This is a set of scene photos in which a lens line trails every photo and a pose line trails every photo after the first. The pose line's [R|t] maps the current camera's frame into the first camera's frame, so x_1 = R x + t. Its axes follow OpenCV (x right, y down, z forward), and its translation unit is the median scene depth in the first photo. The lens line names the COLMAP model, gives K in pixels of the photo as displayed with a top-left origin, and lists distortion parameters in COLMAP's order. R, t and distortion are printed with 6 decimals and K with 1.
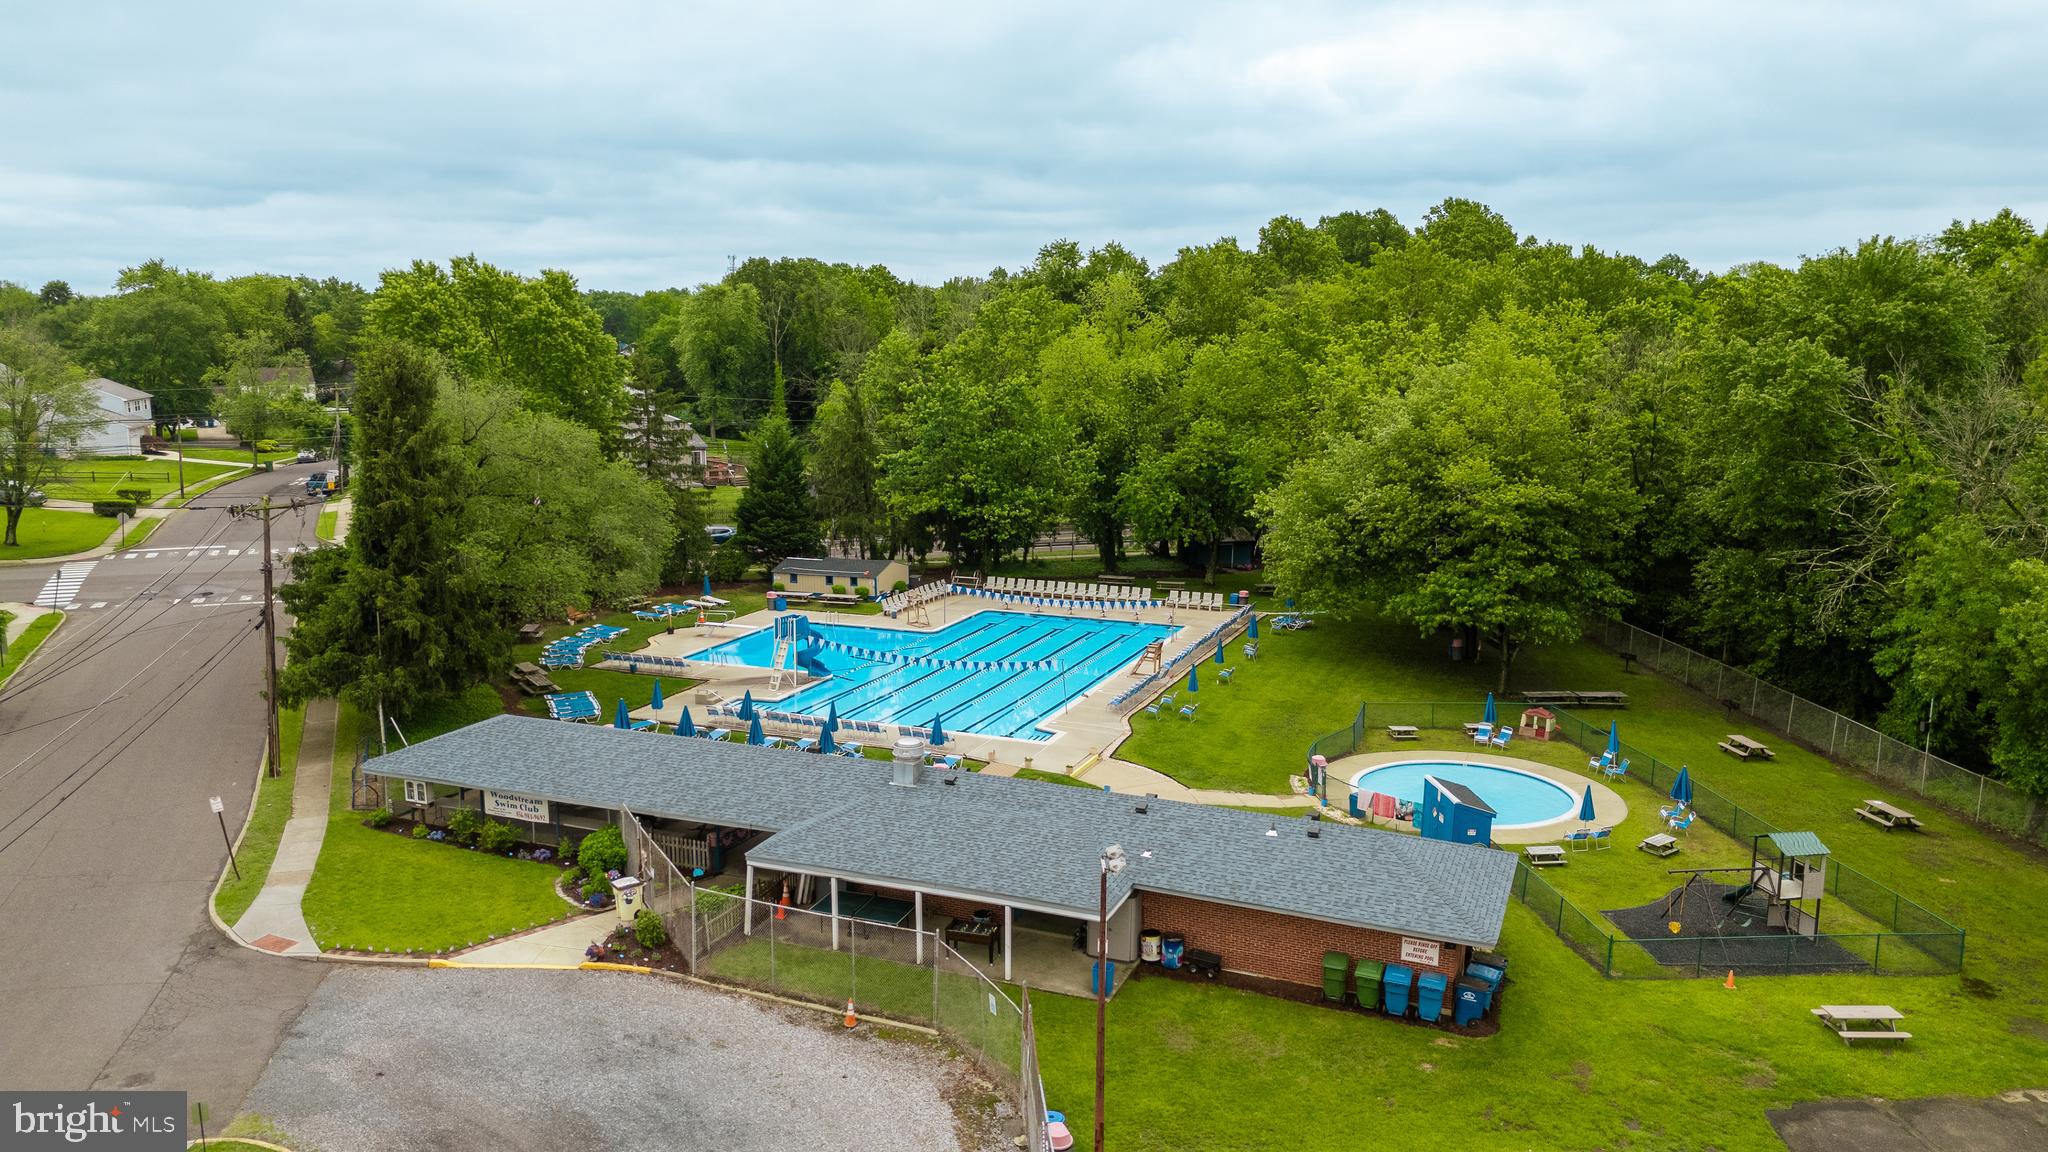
lens RADIAL K [[1519.6, 0, 1026.9], [0, 1519.6, 574.5], [0, 0, 1]] dist [0.054996, -0.036823]
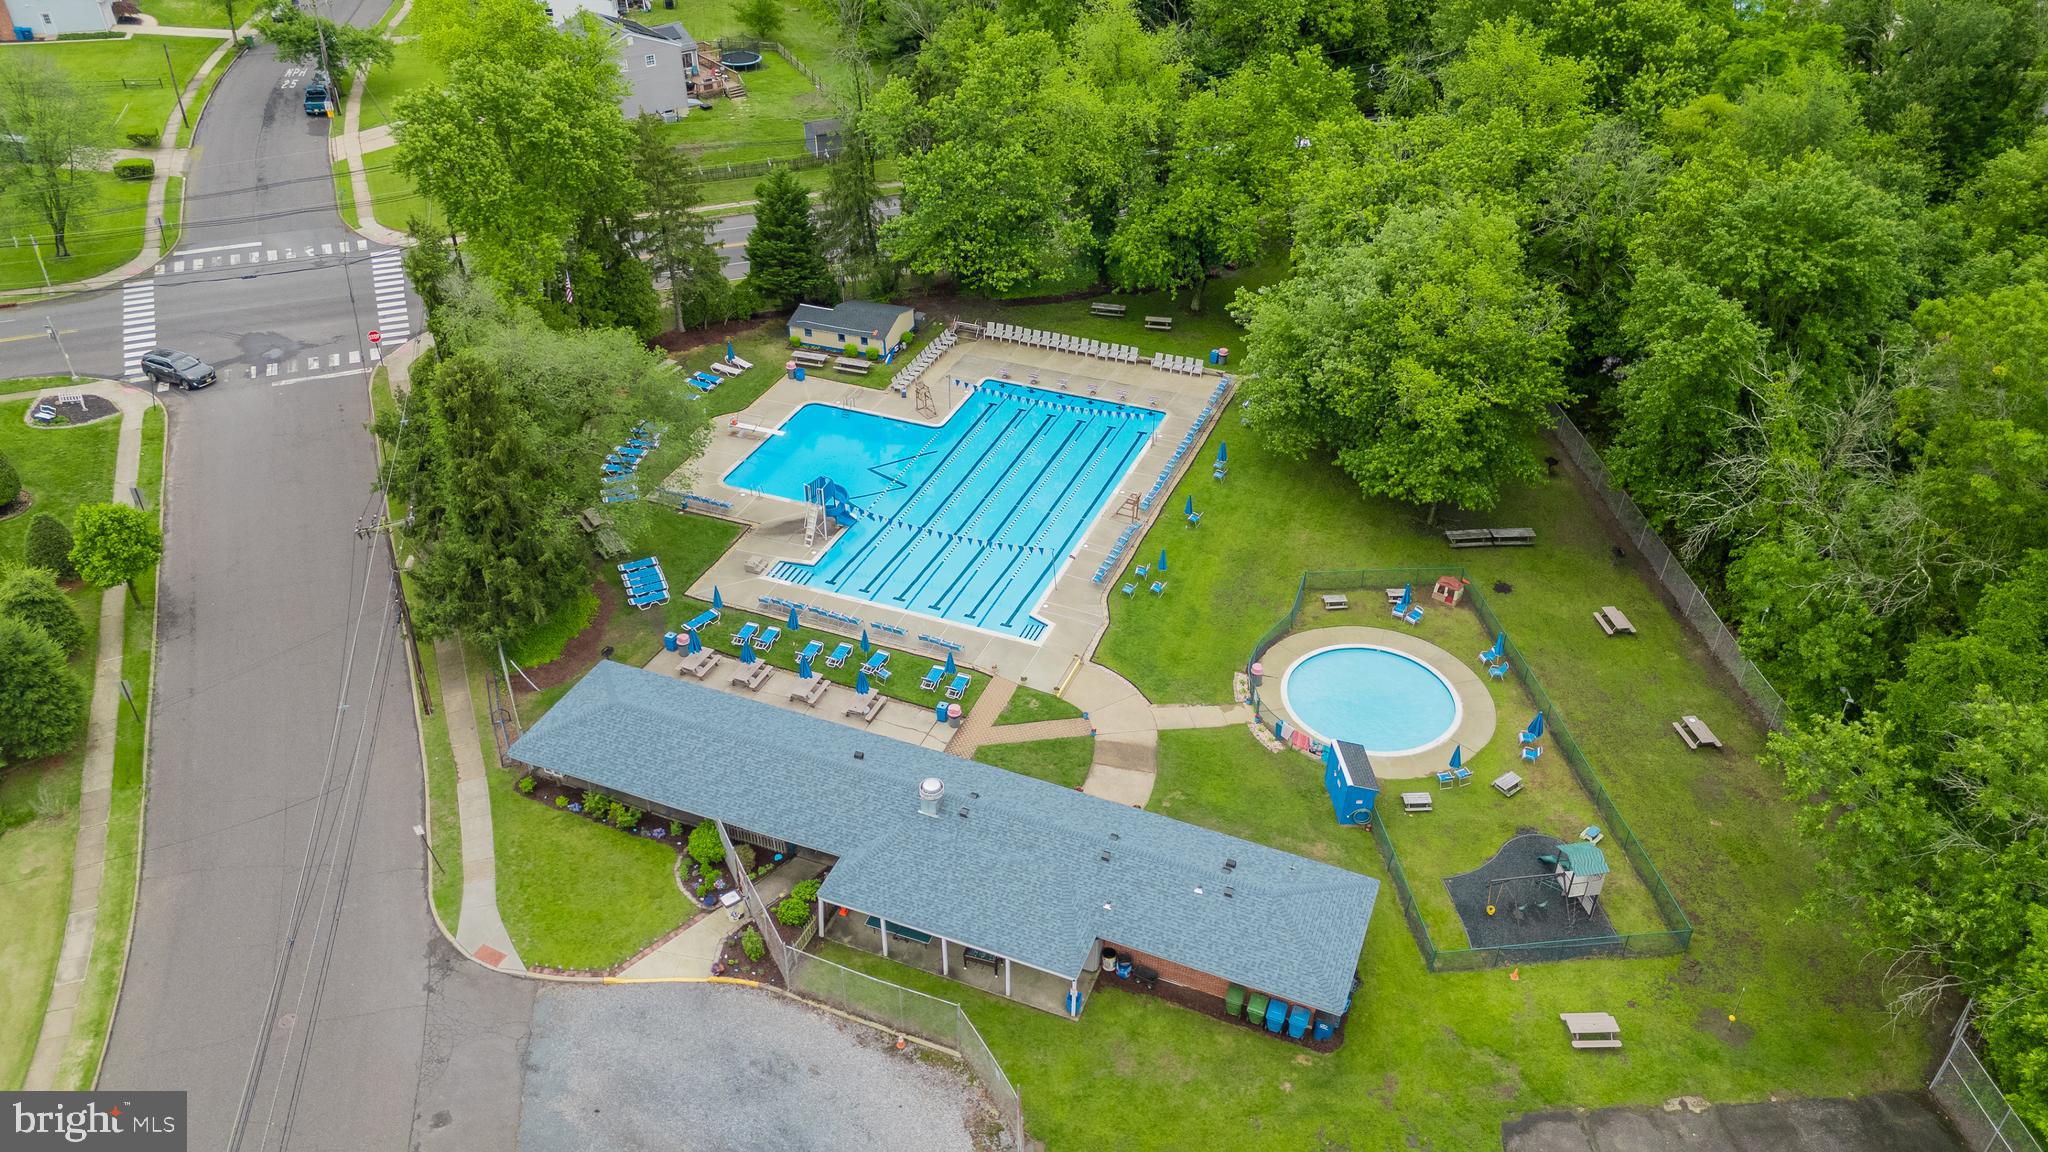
lens RADIAL K [[1519.6, 0, 1025.3], [0, 1519.6, 580.8], [0, 0, 1]] dist [0.054996, -0.036823]
pose [[0.999994, -0.001948, -0.002812, 0.008191], [0.002975, 0.901053, 0.433699, -0.671495], [0.001689, -0.433705, 0.901053, -0.118361]]
